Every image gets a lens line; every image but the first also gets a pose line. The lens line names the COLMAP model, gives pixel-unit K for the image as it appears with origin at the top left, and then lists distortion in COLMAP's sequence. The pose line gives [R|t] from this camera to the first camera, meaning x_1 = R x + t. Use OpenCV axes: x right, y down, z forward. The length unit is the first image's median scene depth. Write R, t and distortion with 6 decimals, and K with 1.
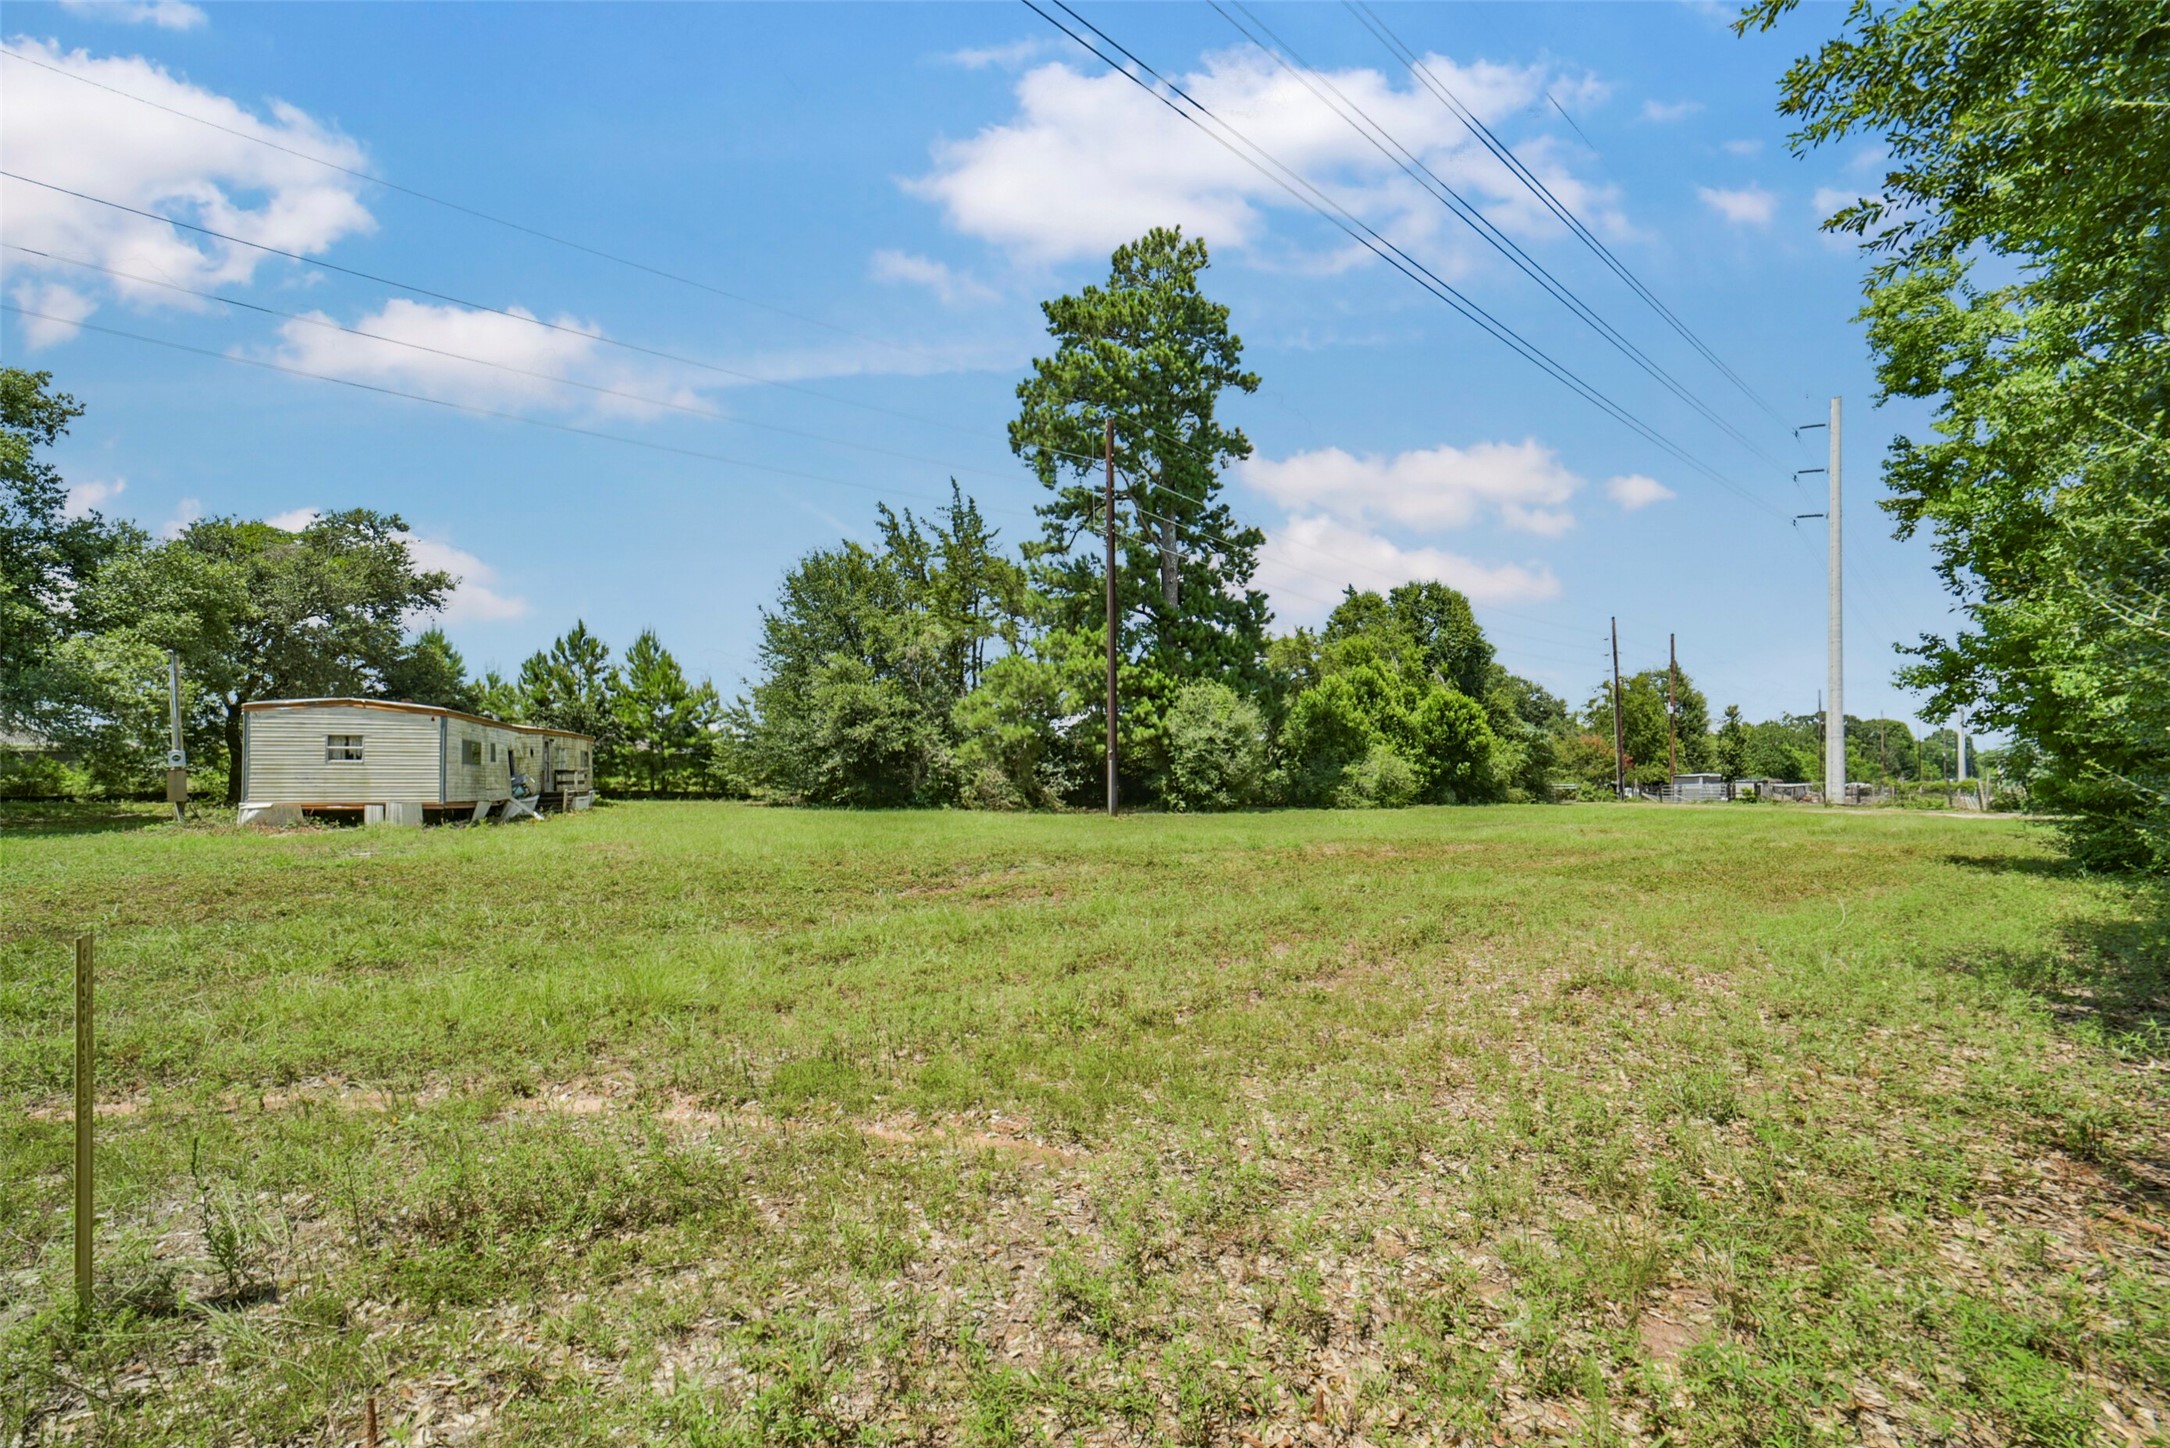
lens RADIAL K [[867.1, 0, 1084.6], [0, 867.1, 735.5], [0, 0, 1]] dist [-0.033230, 0.007611]
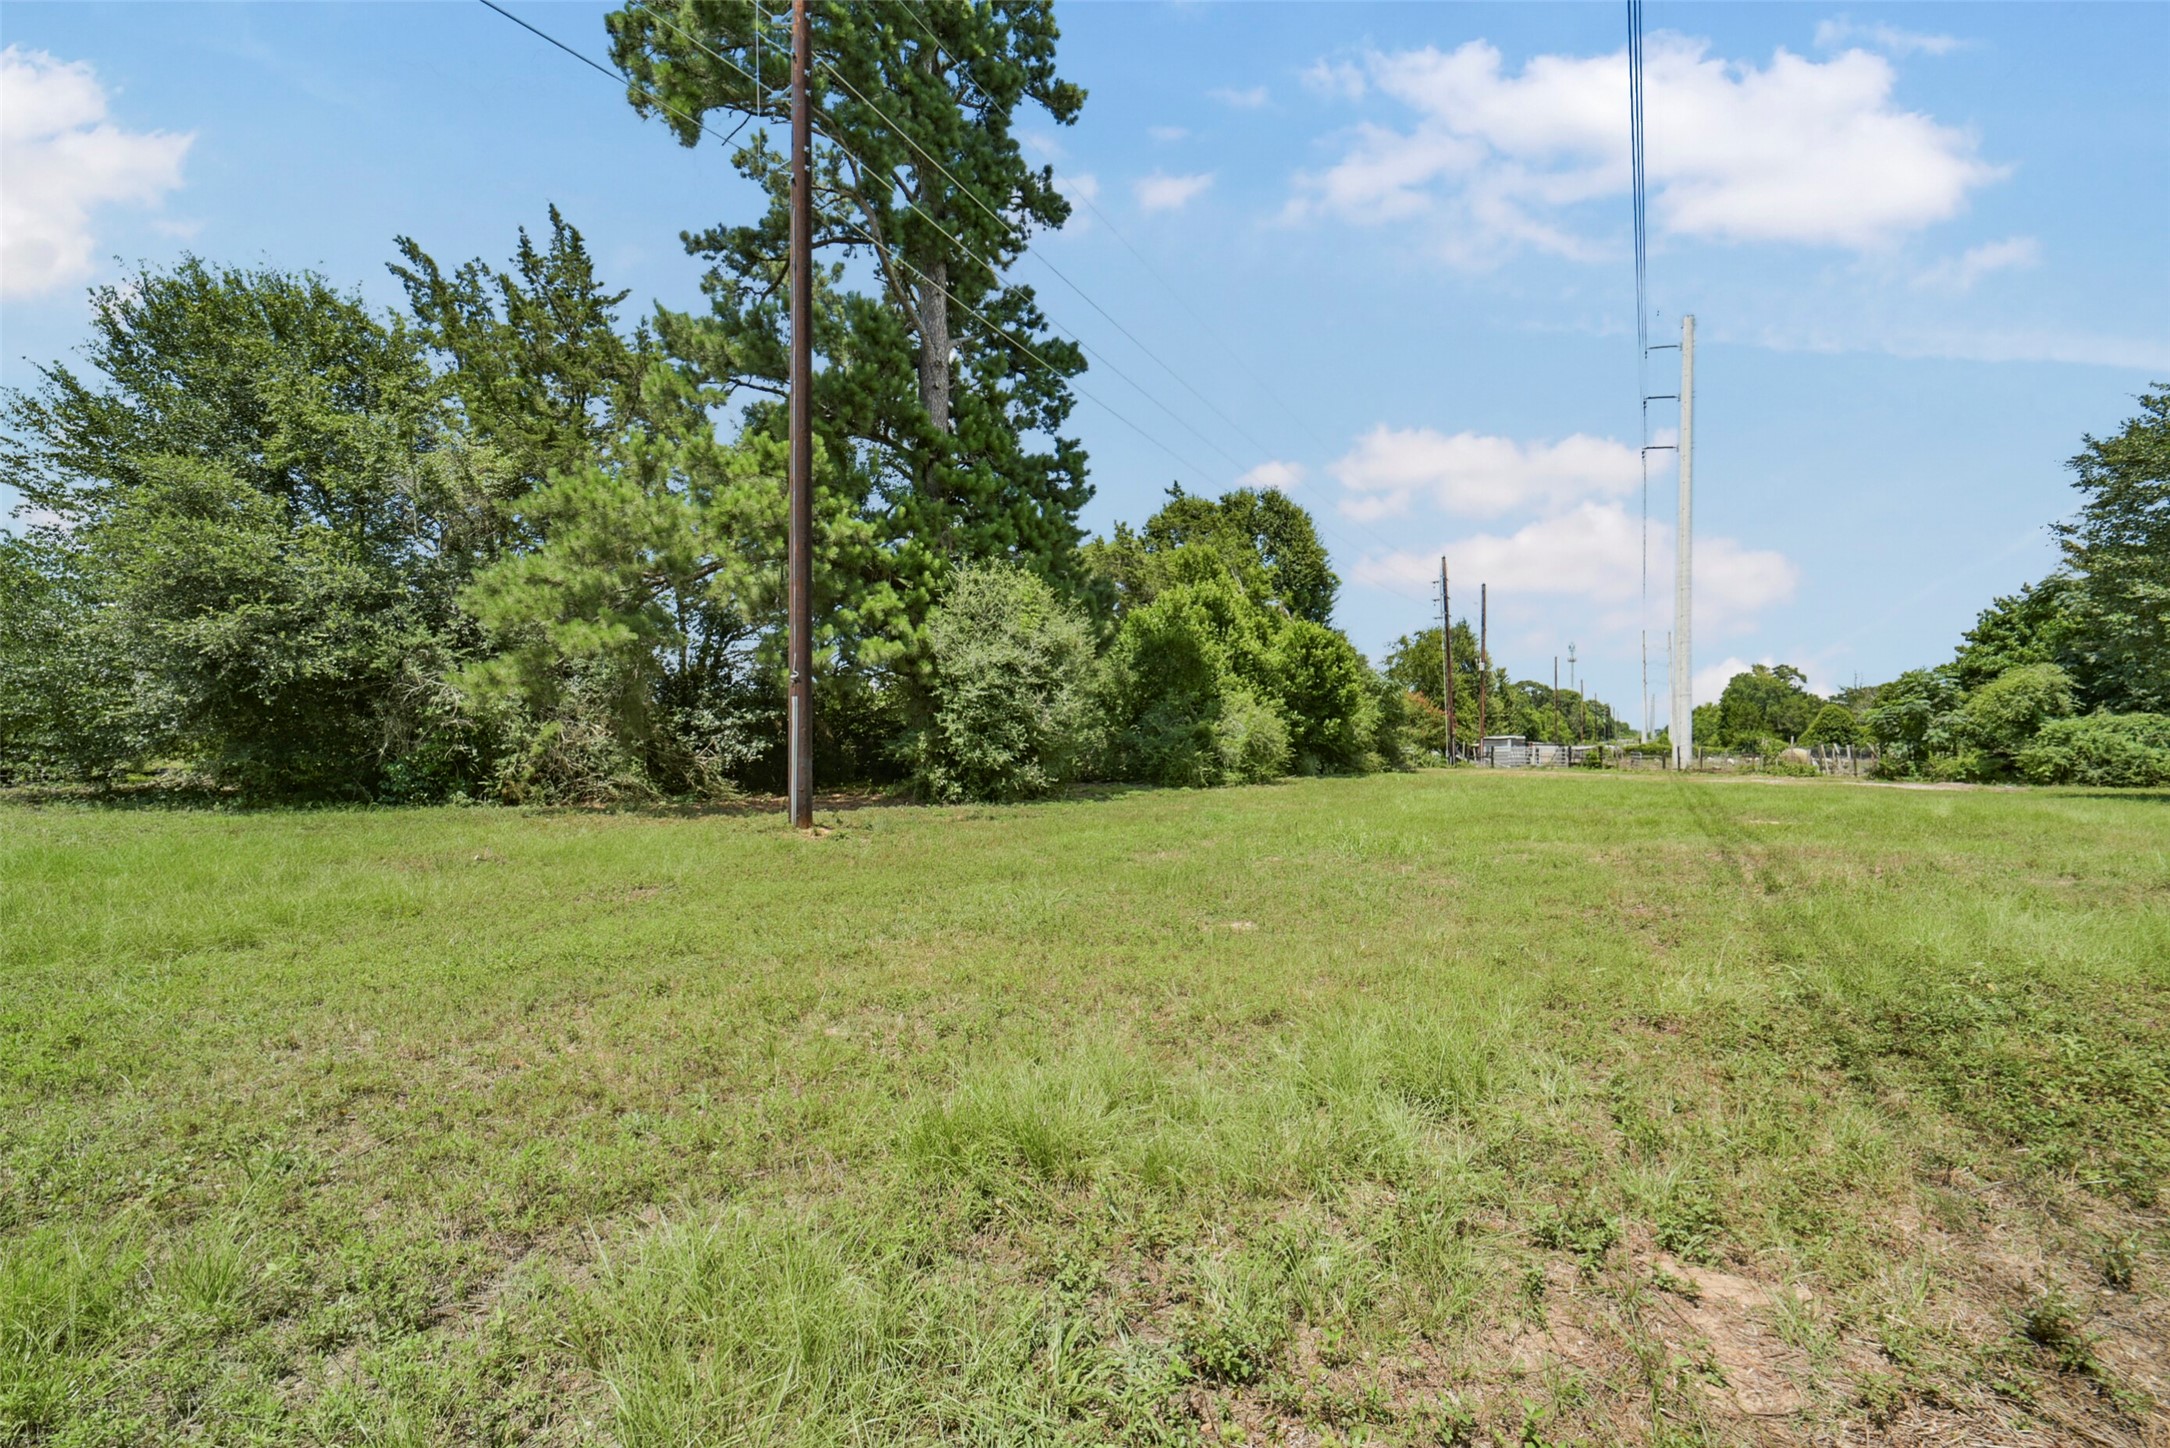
lens RADIAL K [[867.1, 0, 1084.6], [0, 867.1, 735.5], [0, 0, 1]] dist [-0.033230, 0.007611]
pose [[0.961711, 0.002476, 0.274053, 0.037803], [-0.014756, 0.998977, 0.042757, 0.020572], [-0.273667, -0.045164, 0.960764, 0.411363]]
